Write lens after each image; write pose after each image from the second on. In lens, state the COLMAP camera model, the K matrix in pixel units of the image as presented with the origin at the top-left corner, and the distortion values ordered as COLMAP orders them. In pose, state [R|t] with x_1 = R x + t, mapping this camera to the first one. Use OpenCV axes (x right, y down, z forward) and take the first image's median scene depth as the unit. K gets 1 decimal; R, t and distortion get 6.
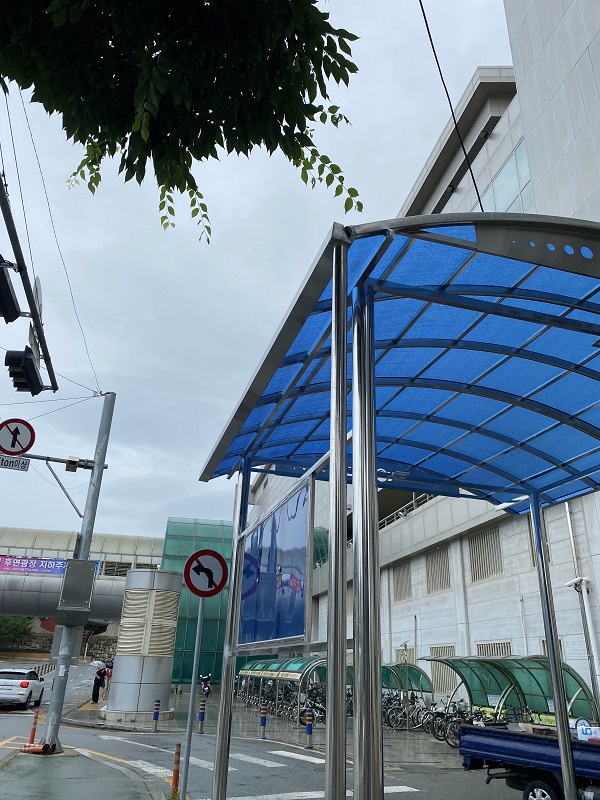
lens RADIAL K [[608.6, 0, 307.0], [0, 608.6, 387.8], [0, 0, 1]] dist [0.032748, -0.041391]
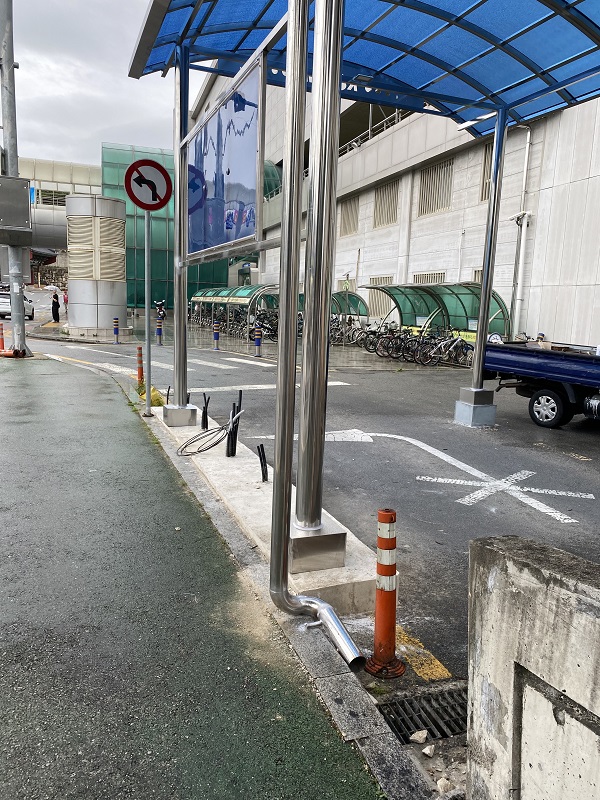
lens RADIAL K [[608.6, 0, 309.2], [0, 608.6, 403.8], [0, 0, 1]] dist [0.032748, -0.041391]
pose [[0.996064, -0.002760, 0.088593, -0.001448], [-0.047641, 0.826191, 0.561372, 0.020326], [-0.074744, -0.563383, 0.822808, 0.007620]]
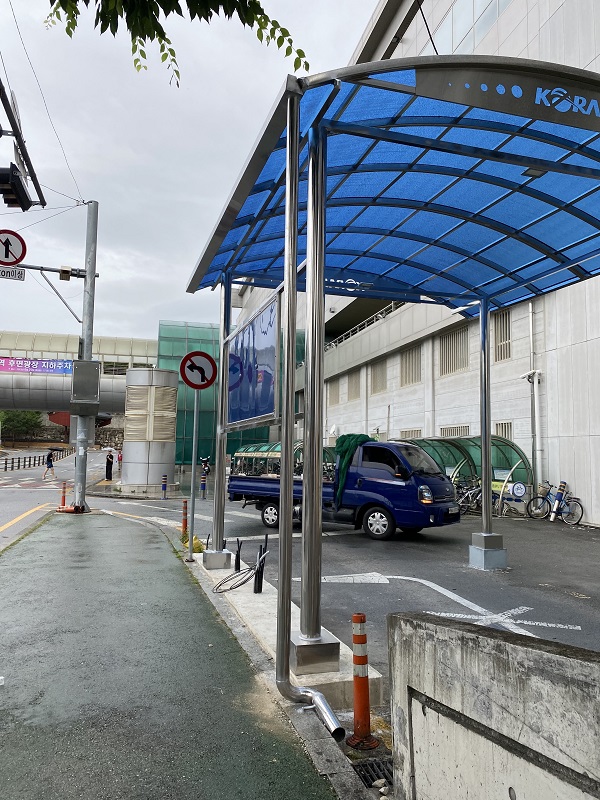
lens RADIAL K [[608.6, 0, 297.3], [0, 608.6, 394.4], [0, 0, 1]] dist [0.032748, -0.041391]
pose [[0.999930, -0.011739, 0.001575, 0.012819], [0.010576, 0.944813, 0.327440, -0.019089], [-0.005332, -0.327400, 0.944871, -0.068393]]
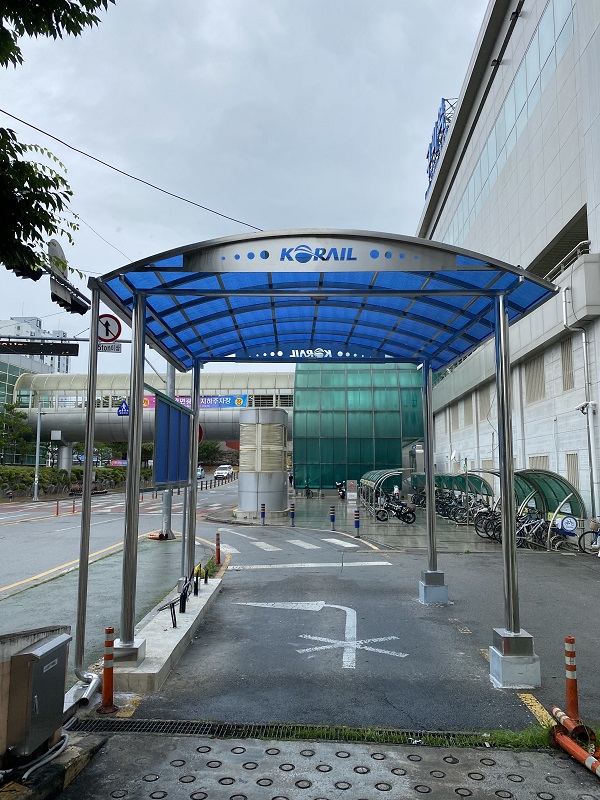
lens RADIAL K [[608.6, 0, 294.0], [0, 608.6, 397.3], [0, 0, 1]] dist [0.032748, -0.041391]
pose [[0.955155, -0.061032, -0.289749, 0.269904], [0.145645, 0.948810, 0.280263, -0.084944], [0.257812, -0.309895, 0.915149, -0.144405]]
